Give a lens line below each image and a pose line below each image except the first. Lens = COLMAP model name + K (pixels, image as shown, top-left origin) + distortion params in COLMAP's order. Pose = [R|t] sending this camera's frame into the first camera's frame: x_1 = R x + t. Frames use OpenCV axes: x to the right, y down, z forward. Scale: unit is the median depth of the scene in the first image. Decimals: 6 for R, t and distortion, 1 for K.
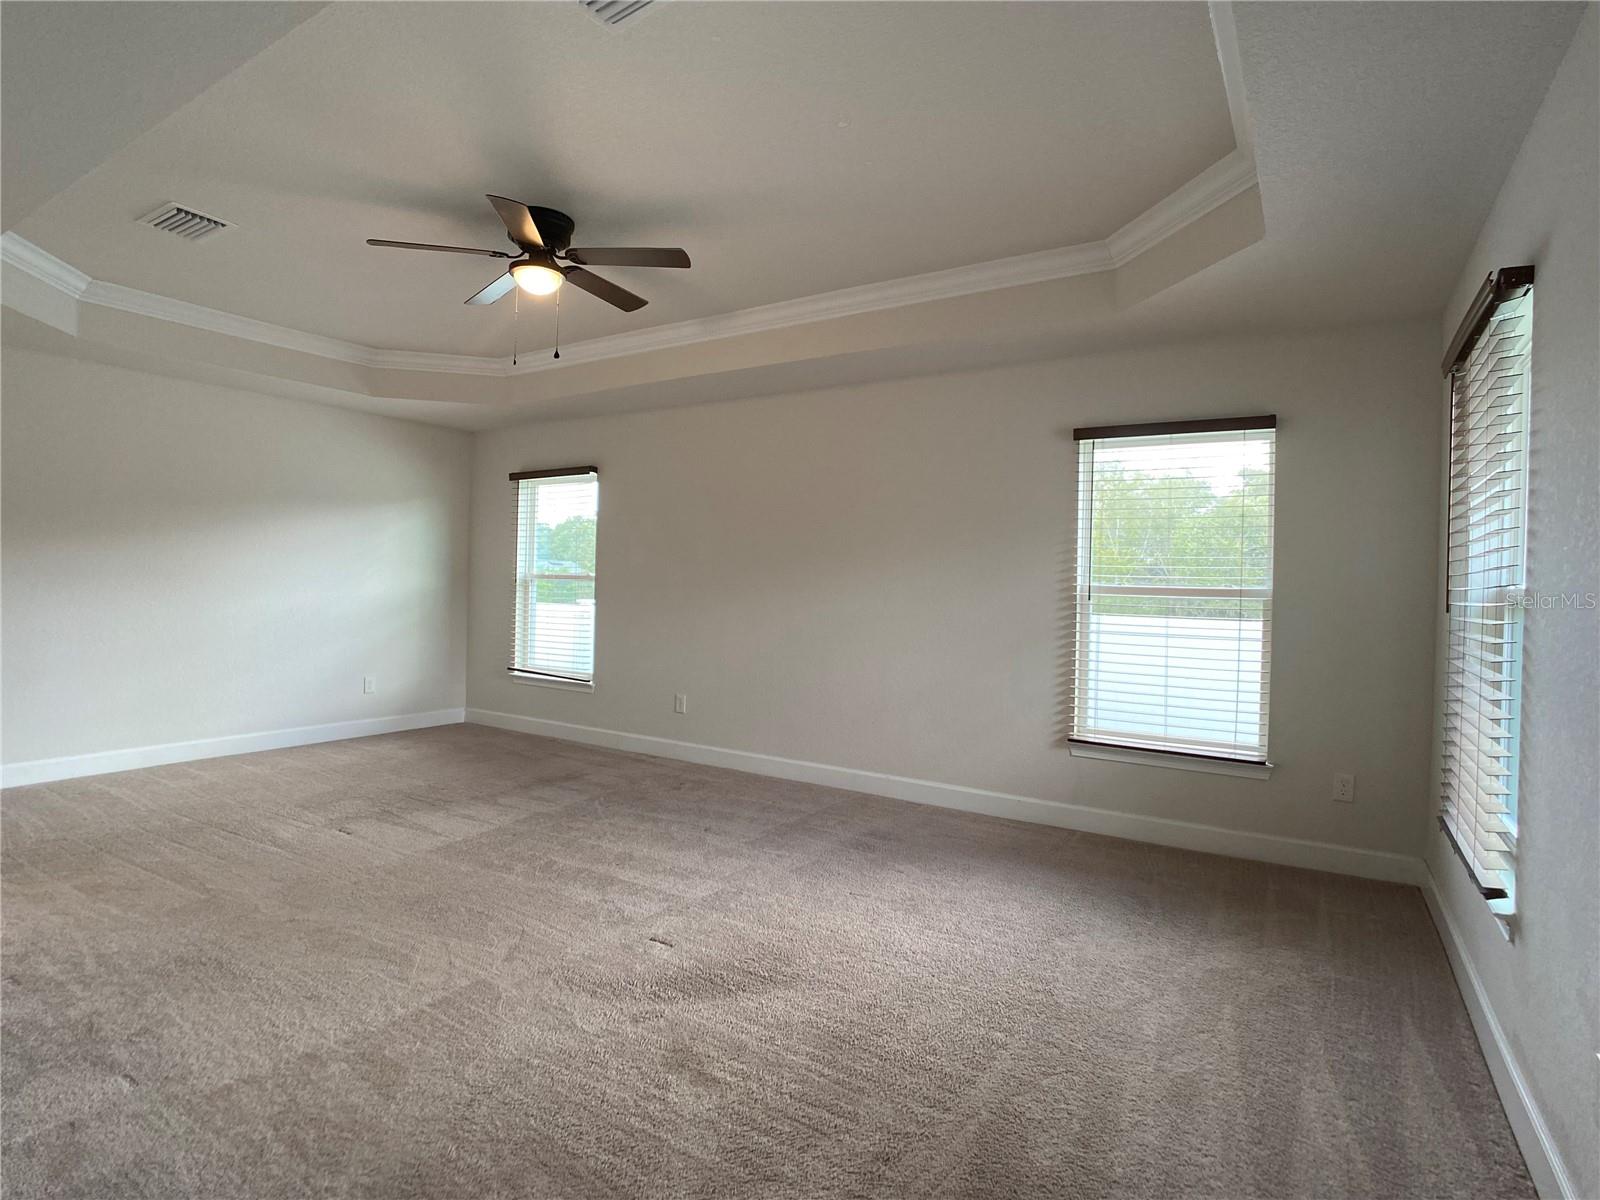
lens RADIAL K [[823.3, 0, 796.3], [0, 823.3, 588.6], [0, 0, 1]] dist [-0.043344, 0.009370]
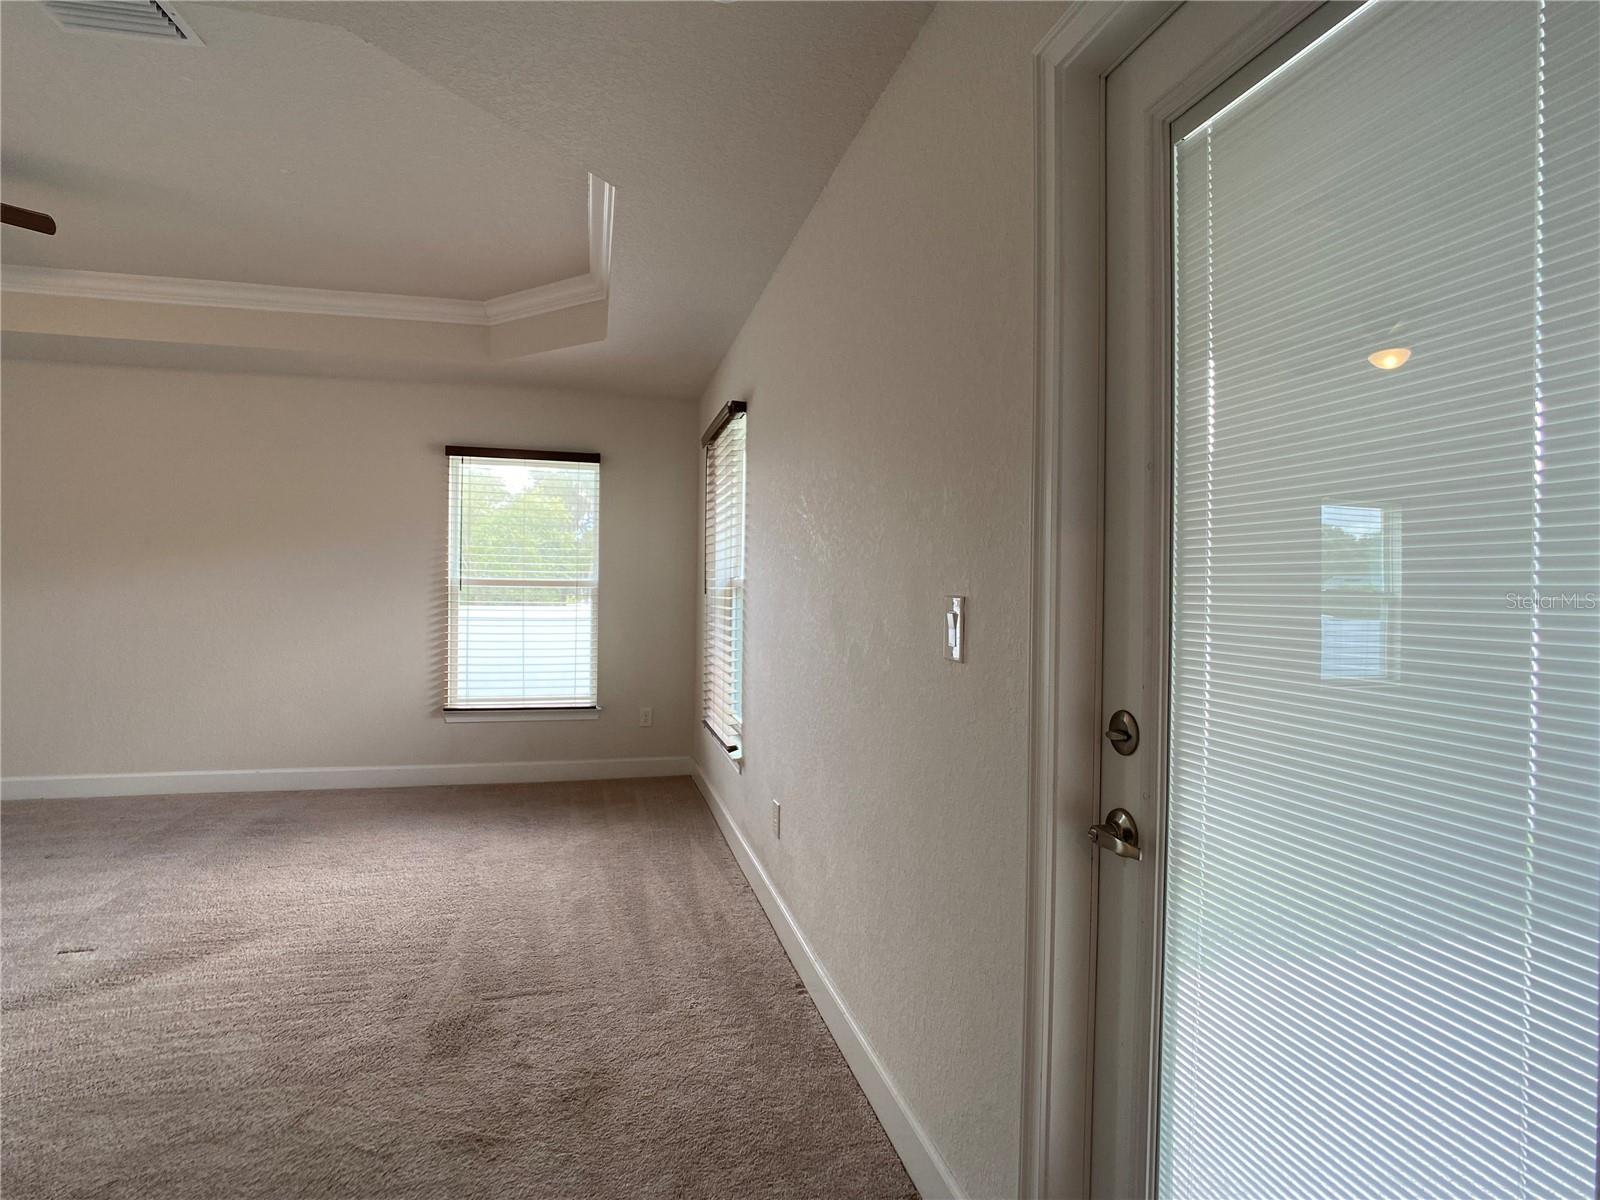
lens RADIAL K [[823.3, 0, 810.5], [0, 823.3, 591.5], [0, 0, 1]] dist [-0.043344, 0.009370]
pose [[0.673991, -0.017702, 0.738527, -0.262705], [0.007342, 0.999824, 0.017265, -0.002173], [-0.738703, -0.006214, 0.674003, -0.269214]]
